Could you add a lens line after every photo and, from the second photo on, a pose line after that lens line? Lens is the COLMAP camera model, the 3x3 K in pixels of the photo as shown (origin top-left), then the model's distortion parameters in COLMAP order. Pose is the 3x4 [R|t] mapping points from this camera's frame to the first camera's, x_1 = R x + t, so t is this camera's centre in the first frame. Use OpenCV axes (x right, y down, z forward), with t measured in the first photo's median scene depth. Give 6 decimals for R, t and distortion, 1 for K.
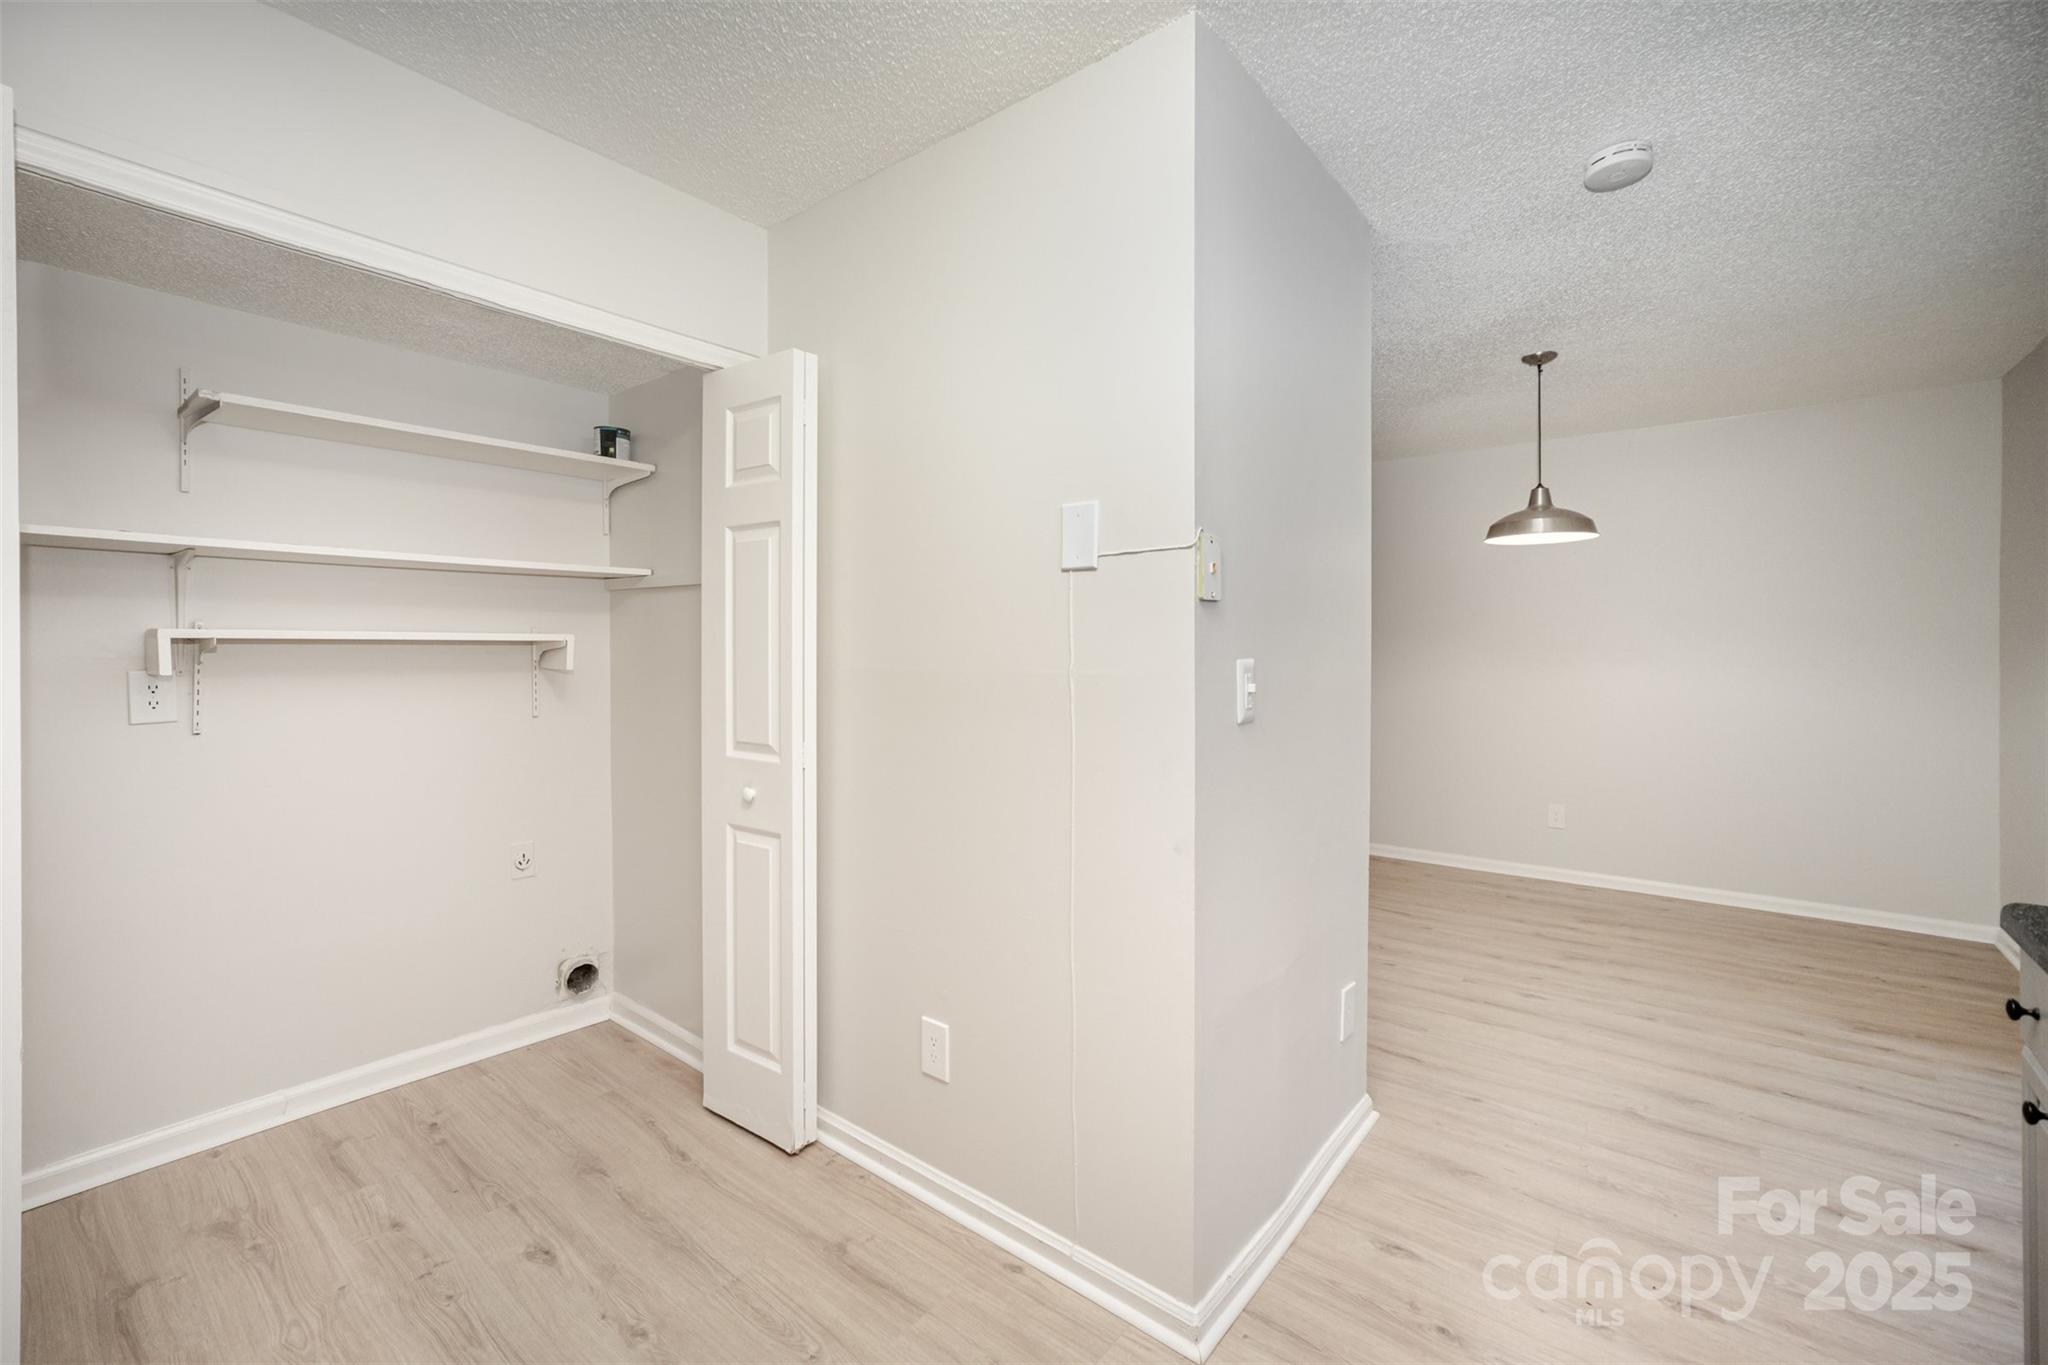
lens RADIAL K [[847.6, 0, 1030.5], [0, 847.6, 658.2], [0, 0, 1]] dist [0.000150, 0.000213]
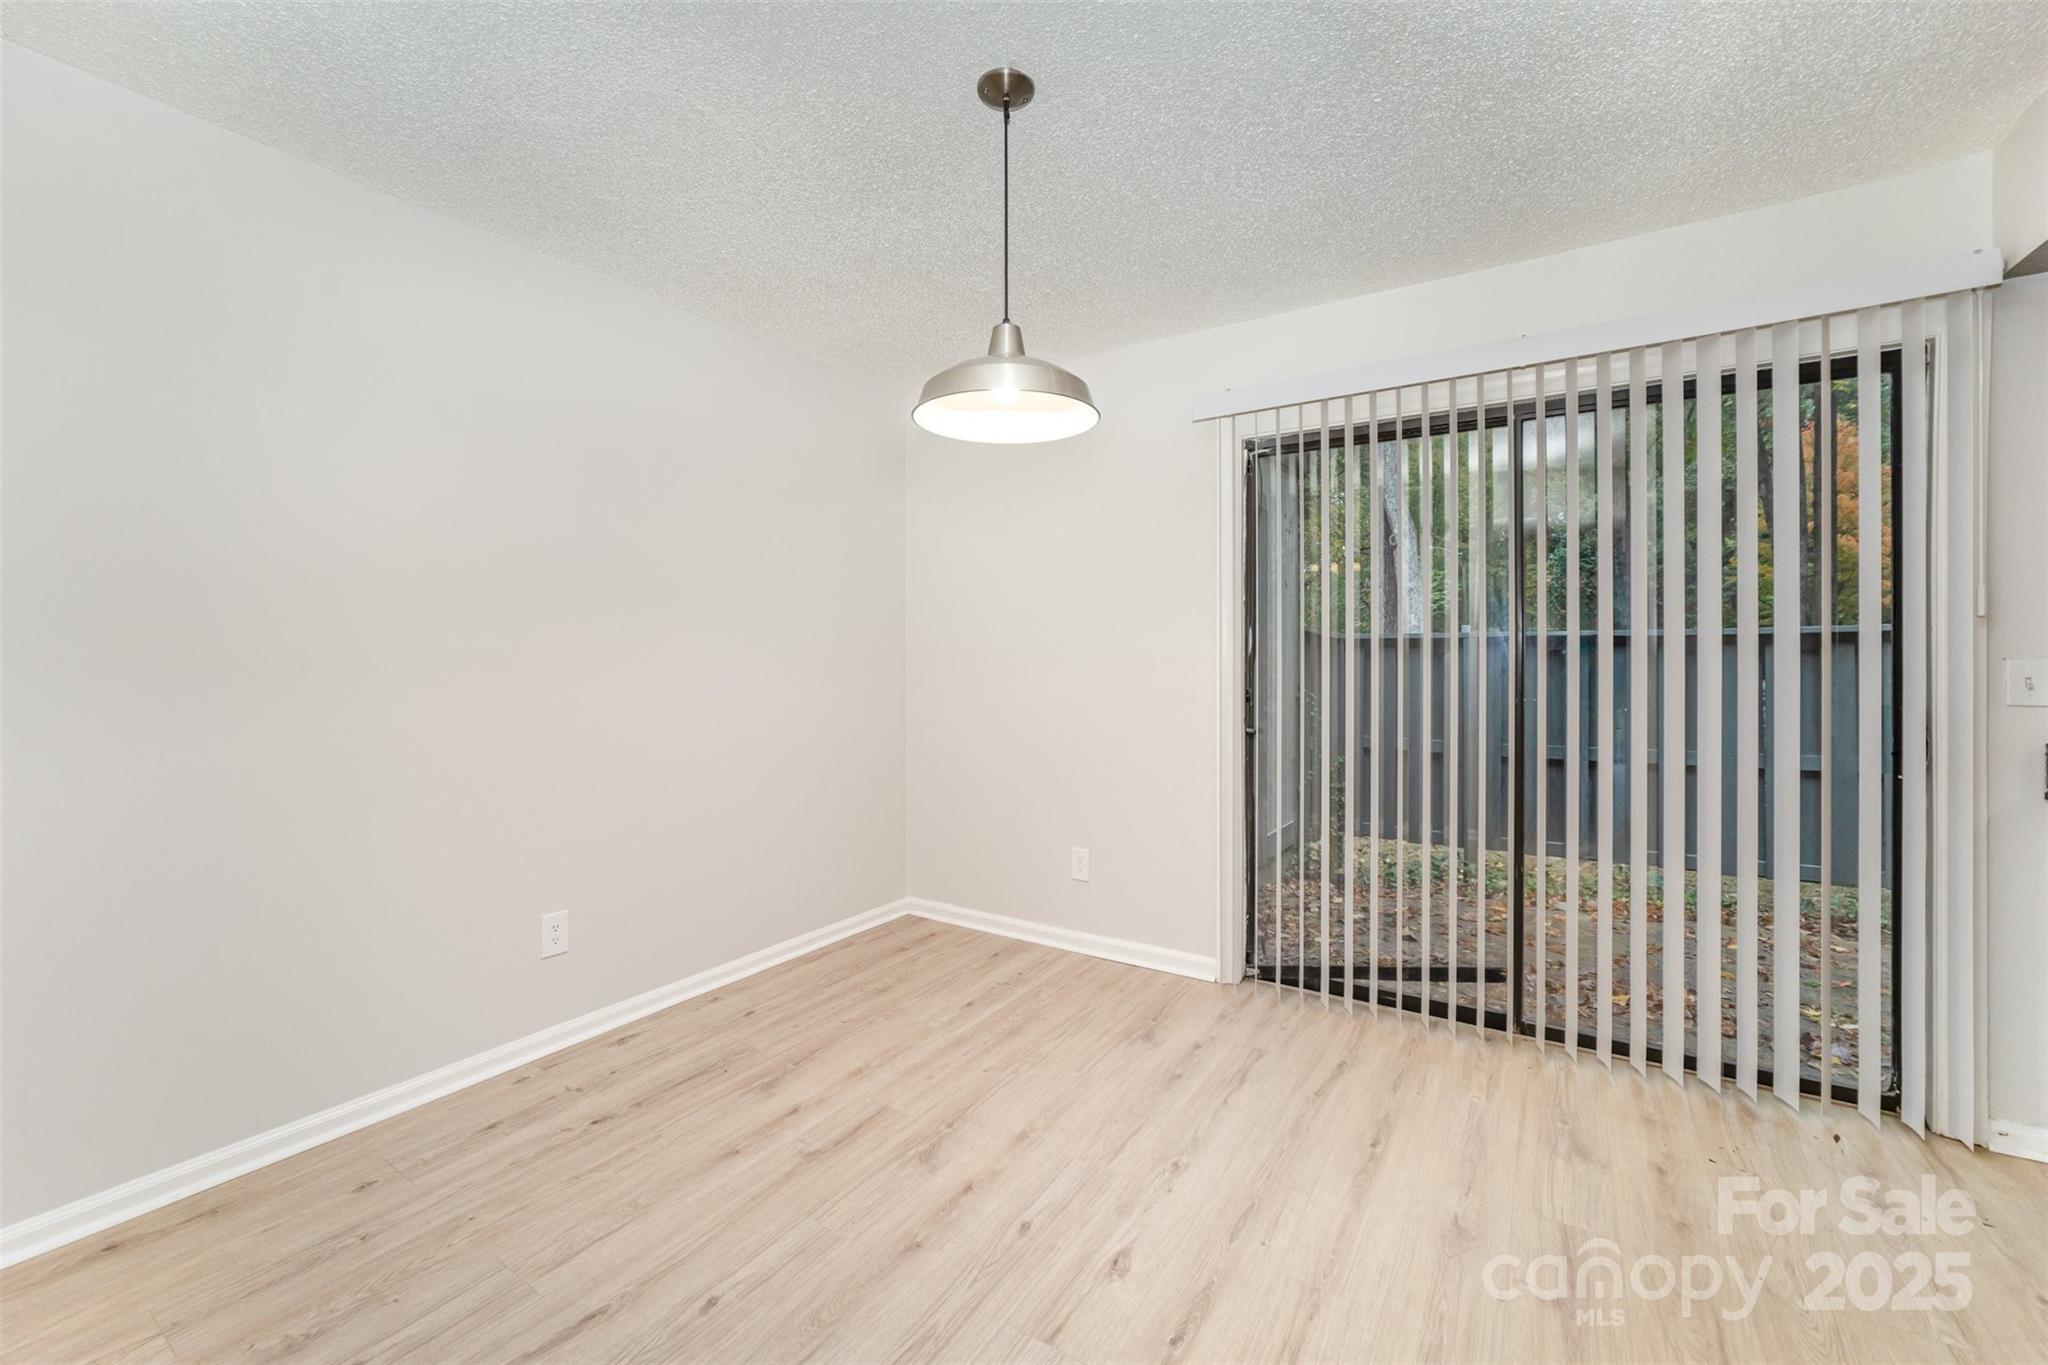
lens RADIAL K [[847.6, 0, 1030.5], [0, 847.6, 658.2], [0, 0, 1]] dist [0.000150, 0.000213]
pose [[-0.114320, -0.002711, 0.993440, 0.065733], [0.002815, 0.999991, 0.003053, 0.014323], [-0.993440, 0.003146, -0.114311, 1.126948]]
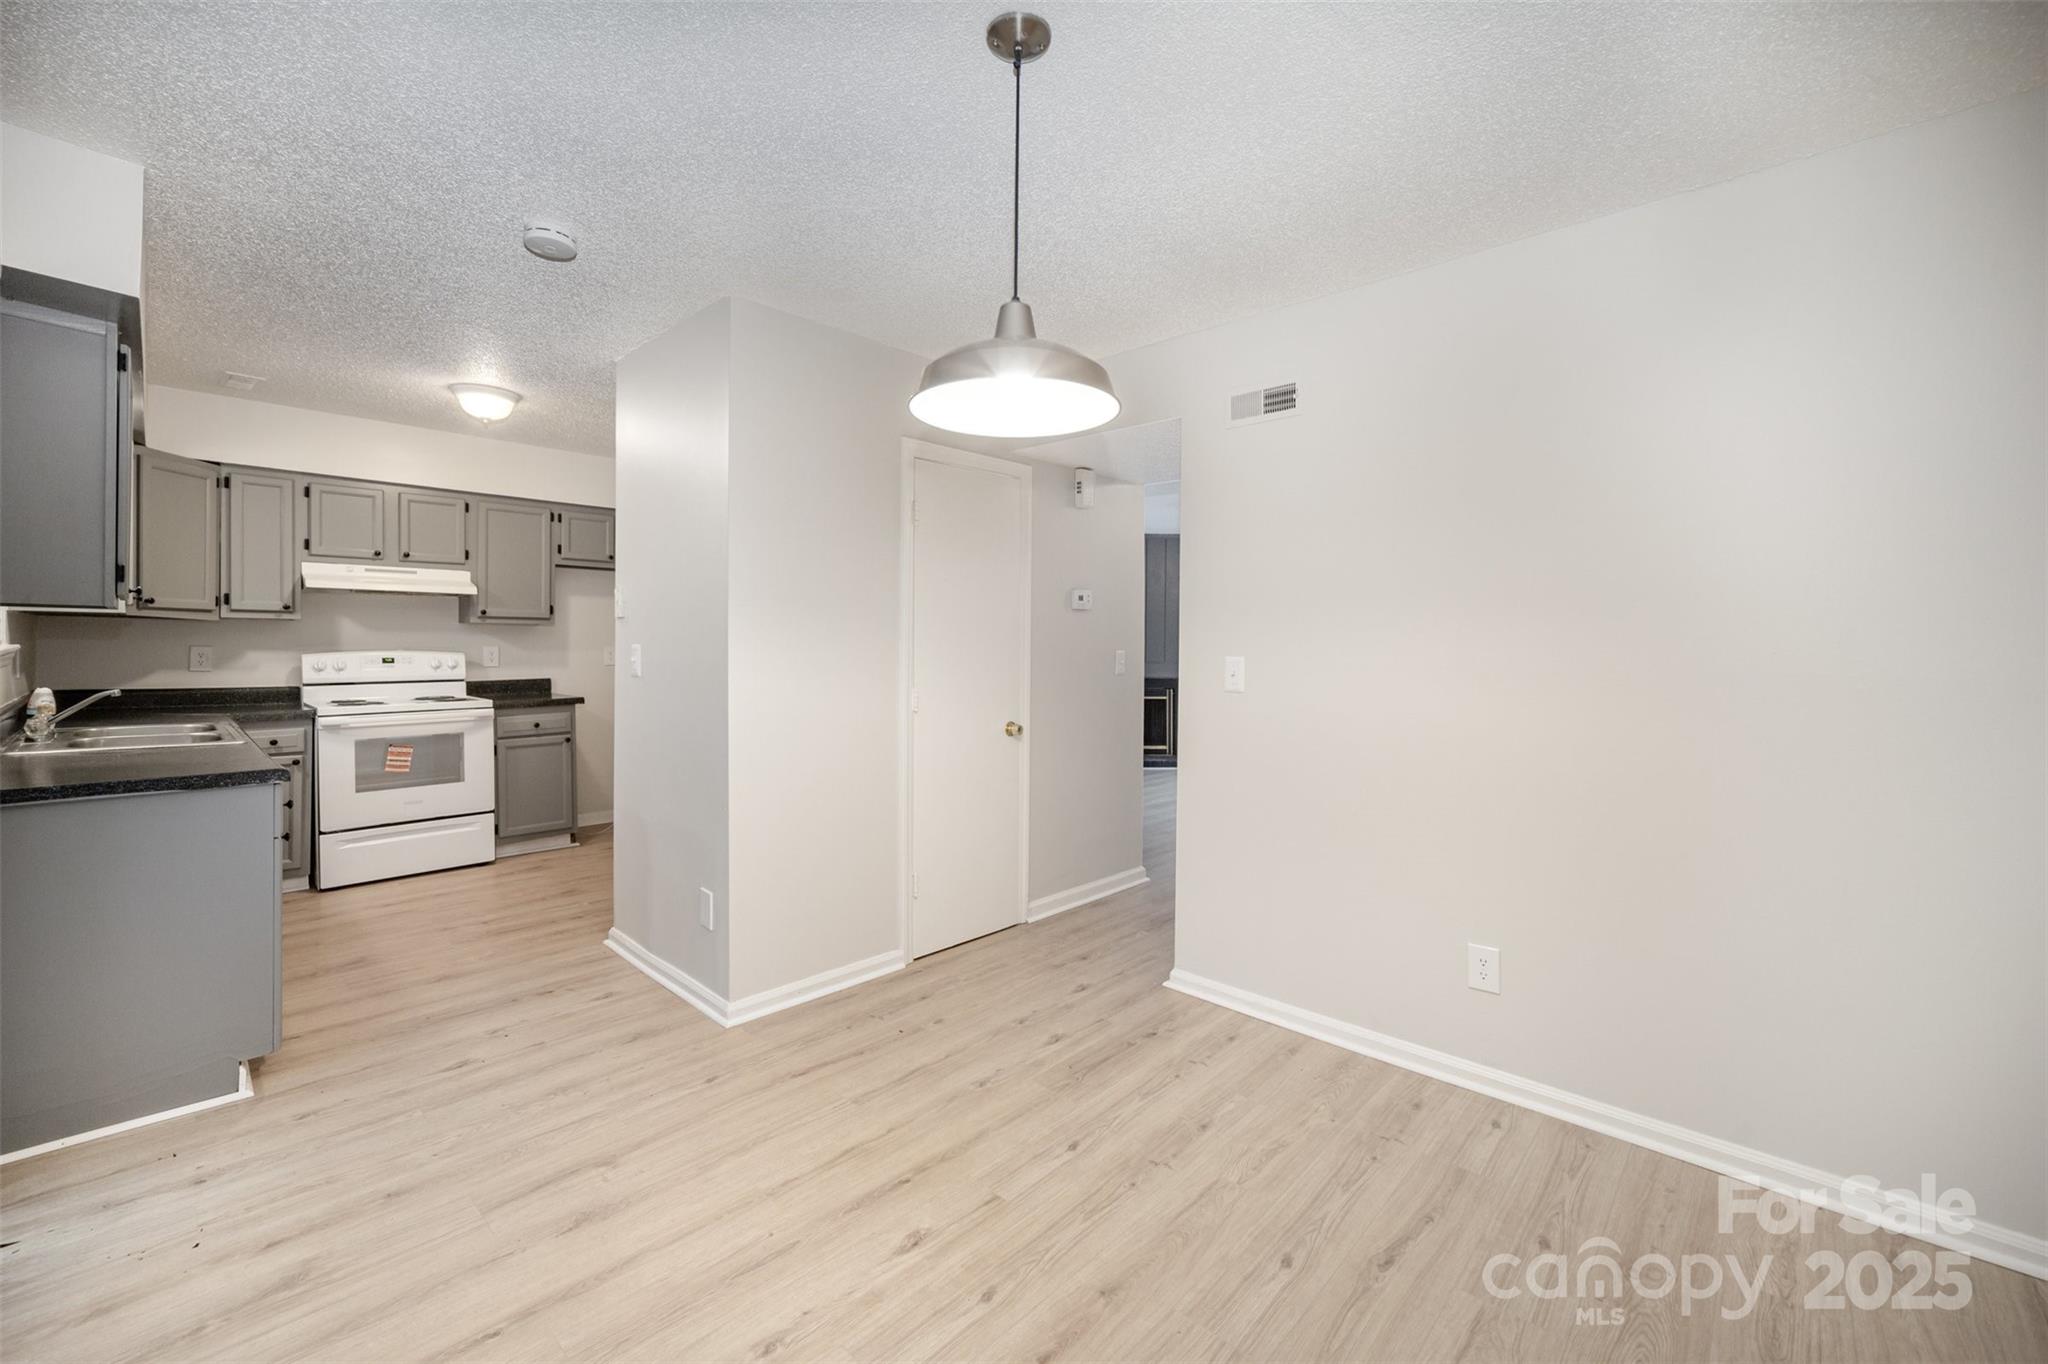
lens RADIAL K [[828.7, 0, 997.9], [0, 828.7, 650.8], [0, 0, 1]] dist [-0.000351, 0.000186]
pose [[-0.099436, 0.011175, -0.994981, 1.147848], [-0.012792, 0.999840, 0.012508, -0.007858], [0.994962, 0.013972, -0.099277, 1.118351]]
